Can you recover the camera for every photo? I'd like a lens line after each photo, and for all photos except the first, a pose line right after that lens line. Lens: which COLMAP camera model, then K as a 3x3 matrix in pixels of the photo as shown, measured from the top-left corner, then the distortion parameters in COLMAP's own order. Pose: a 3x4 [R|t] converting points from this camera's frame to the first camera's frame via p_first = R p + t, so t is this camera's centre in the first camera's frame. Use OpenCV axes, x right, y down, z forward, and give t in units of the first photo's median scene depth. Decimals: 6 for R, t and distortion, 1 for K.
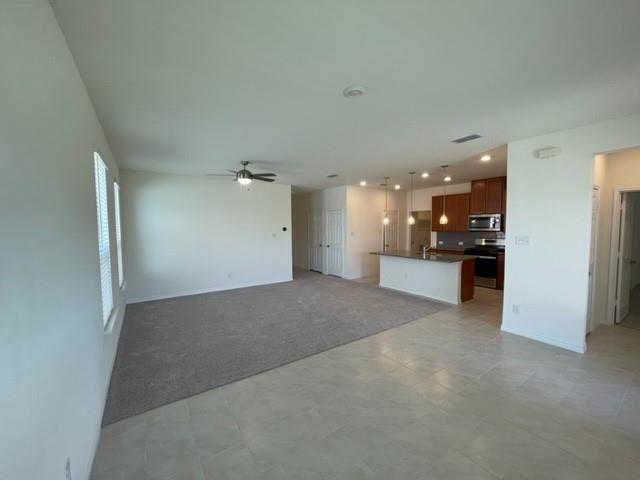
lens RADIAL K [[259.8, 0, 317.3], [0, 259.8, 241.5], [0, 0, 1]] dist [-0.001523, 0.000534]
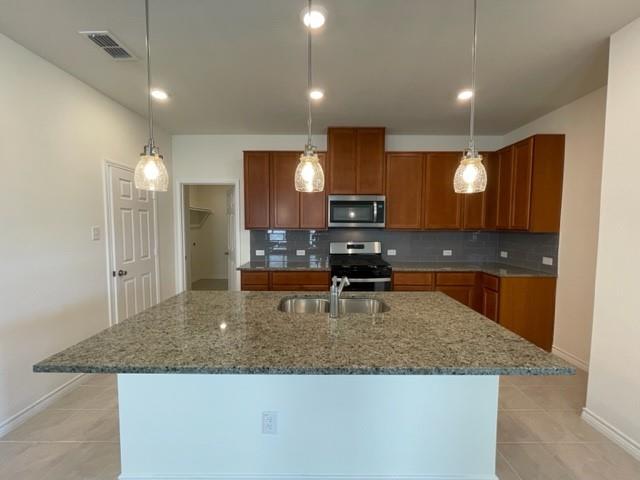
lens RADIAL K [[259.8, 0, 319.7], [0, 259.8, 240.4], [0, 0, 1]] dist [-0.001523, 0.000534]
pose [[0.551871, -0.035162, 0.833188, 0.164757], [0.039834, 0.999082, 0.015778, -0.026629], [-0.832977, 0.024482, 0.552765, 0.774352]]
